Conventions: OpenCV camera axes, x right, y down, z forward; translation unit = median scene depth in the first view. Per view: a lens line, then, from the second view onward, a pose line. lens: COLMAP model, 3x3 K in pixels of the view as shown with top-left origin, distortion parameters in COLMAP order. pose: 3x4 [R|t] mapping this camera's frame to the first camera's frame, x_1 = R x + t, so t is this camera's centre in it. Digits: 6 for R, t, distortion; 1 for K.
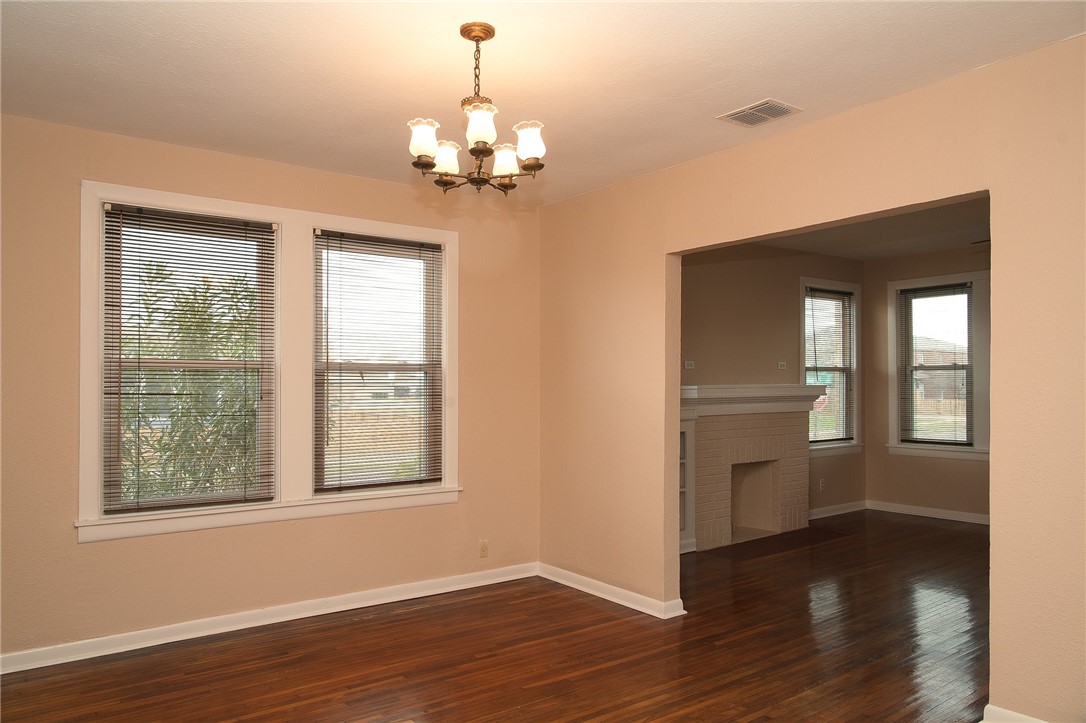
lens RADIAL K [[751.3, 0, 531.8], [0, 751.3, 369.9], [0, 0, 1]] dist [-0.029009, 0.011034]
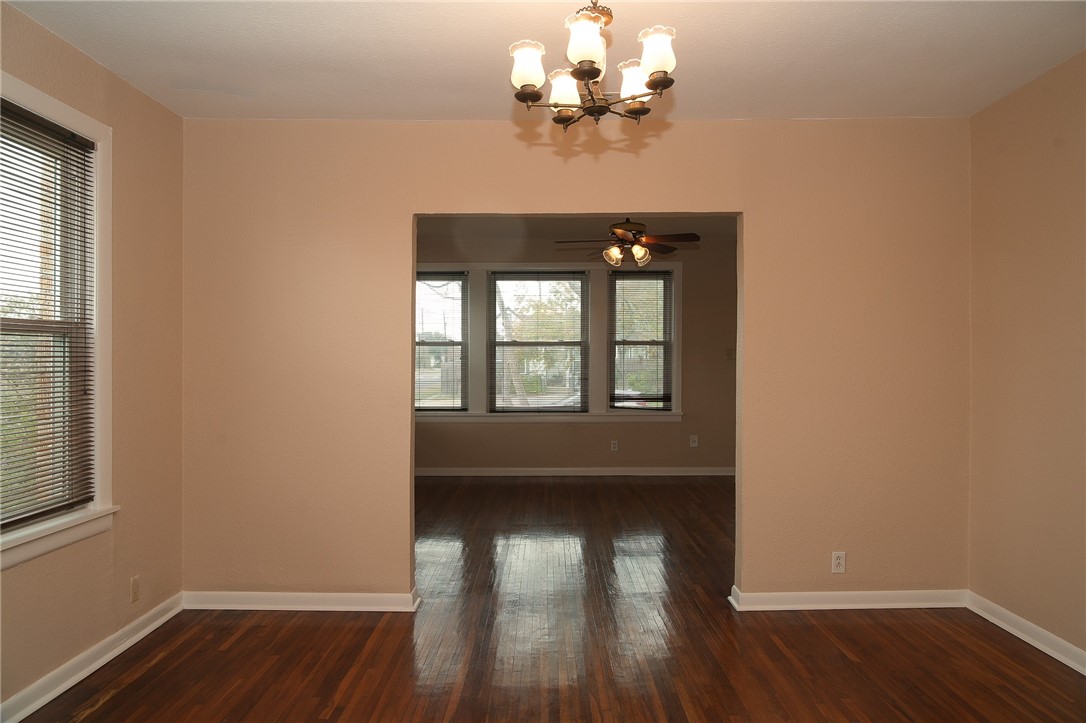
lens RADIAL K [[751.3, 0, 538.2], [0, 751.3, 353.9], [0, 0, 1]] dist [-0.029009, 0.011034]
pose [[0.587150, 0.007361, 0.809445, -0.427619], [-0.016084, 0.999867, 0.002575, 0.010813], [-0.809318, -0.014531, 0.587191, 0.304671]]
